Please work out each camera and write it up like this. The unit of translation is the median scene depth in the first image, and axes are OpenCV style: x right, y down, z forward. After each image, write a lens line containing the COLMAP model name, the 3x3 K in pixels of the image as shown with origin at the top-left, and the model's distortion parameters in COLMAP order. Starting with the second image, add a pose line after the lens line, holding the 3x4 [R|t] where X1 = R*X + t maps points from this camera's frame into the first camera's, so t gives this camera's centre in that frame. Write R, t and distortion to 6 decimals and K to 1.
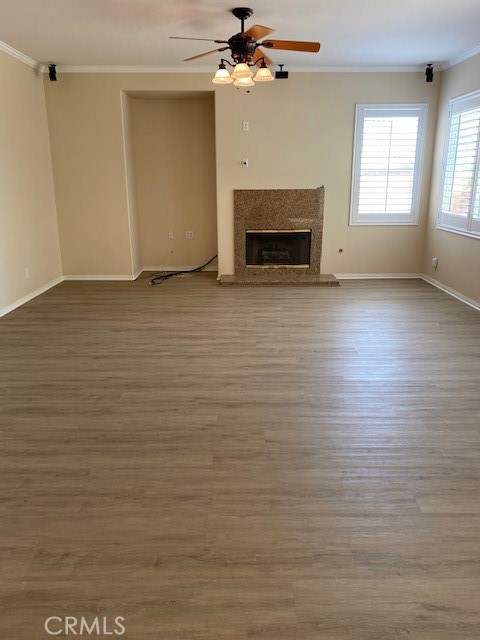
lens RADIAL K [[481.8, 0, 240.0], [0, 481.8, 320.0], [0, 0, 1]] dist [0.099351, -0.158548]
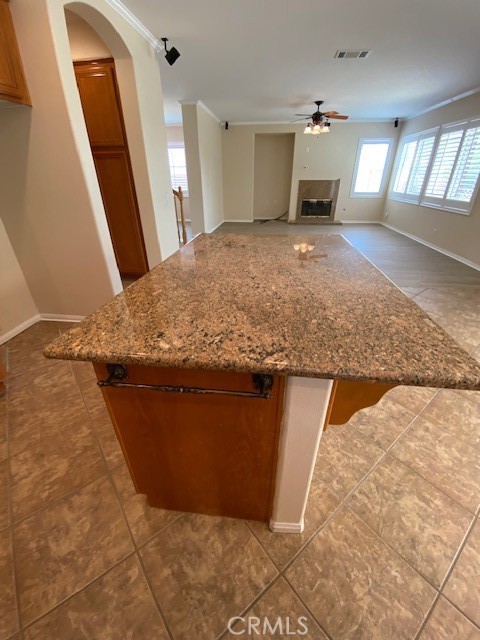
lens RADIAL K [[257.0, 0, 240.0], [0, 257.0, 320.0], [0, 0, 1]] dist [0.018732, -0.020394]
pose [[0.991231, 0.064103, -0.115547, -0.108263], [-0.037289, 0.974606, 0.220800, 0.117695], [0.126766, -0.214556, 0.968450, -0.361537]]
